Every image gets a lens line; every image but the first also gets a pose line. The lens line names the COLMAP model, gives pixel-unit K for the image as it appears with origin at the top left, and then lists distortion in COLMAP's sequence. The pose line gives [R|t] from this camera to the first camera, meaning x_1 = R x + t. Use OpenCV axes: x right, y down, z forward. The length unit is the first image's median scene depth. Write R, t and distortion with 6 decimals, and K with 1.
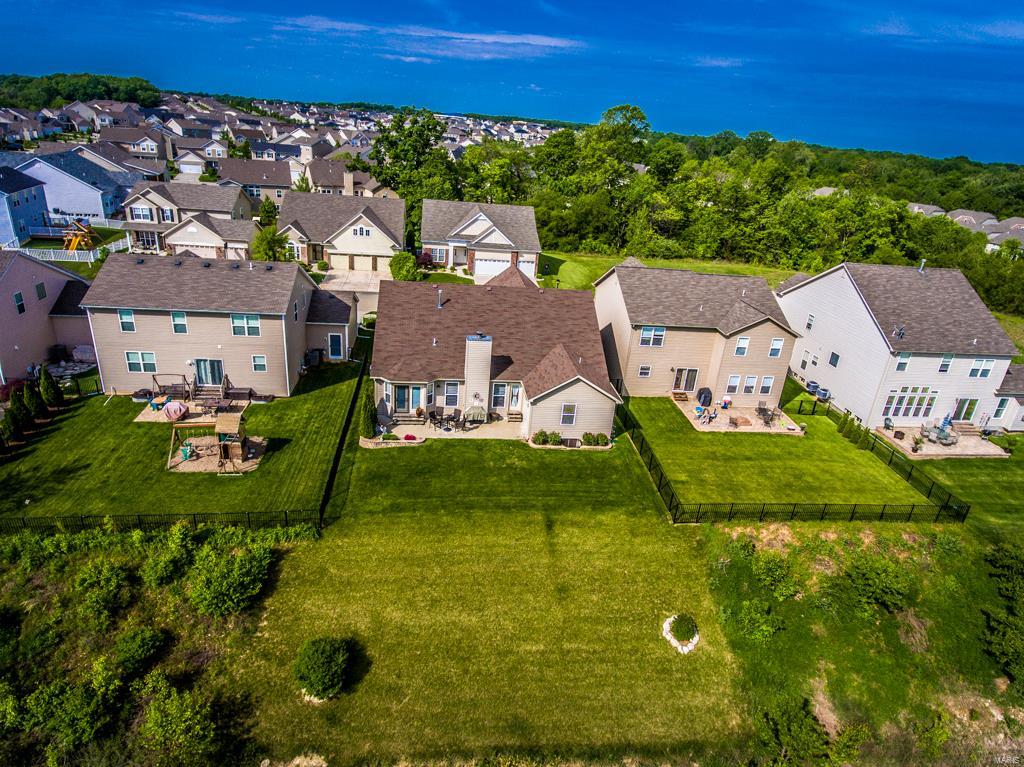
lens RADIAL K [[607.2, 0, 524.8], [0, 607.2, 382.4], [0, 0, 1]] dist [-0.001916, -0.002437]
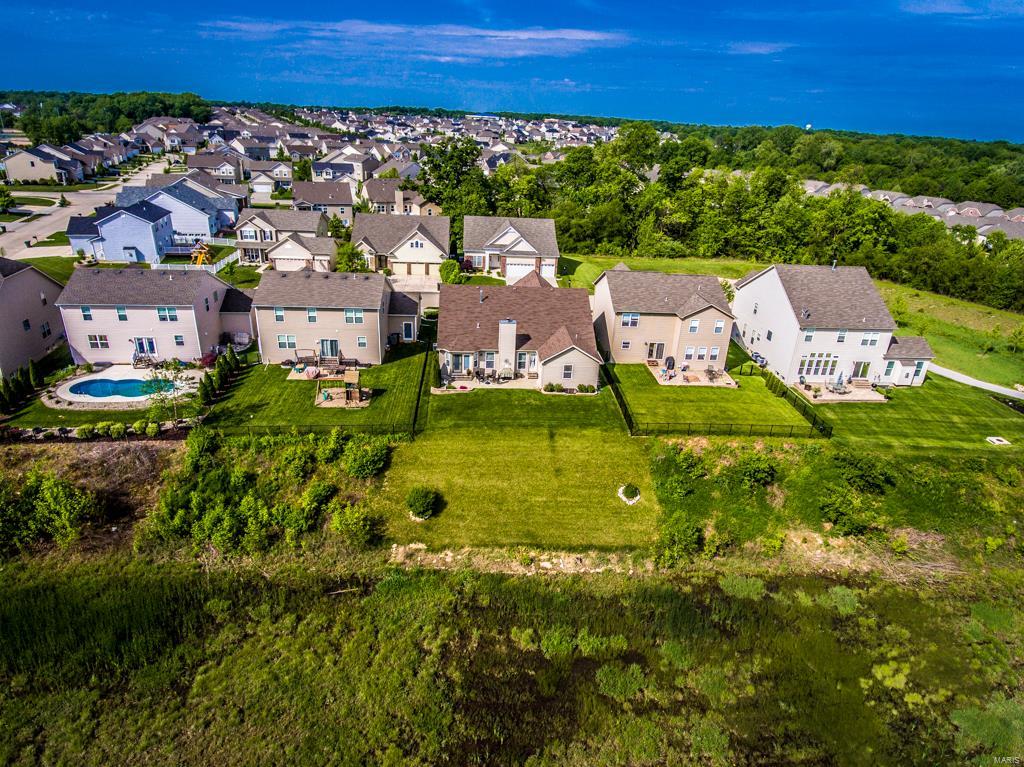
lens RADIAL K [[607.2, 0, 524.8], [0, 607.2, 382.4], [0, 0, 1]] dist [-0.001916, -0.002437]
pose [[0.998232, -0.011073, -0.058405, 0.046260], [0.011449, 0.999916, 0.006109, 0.059040], [0.058333, -0.006766, 0.998274, -0.435861]]
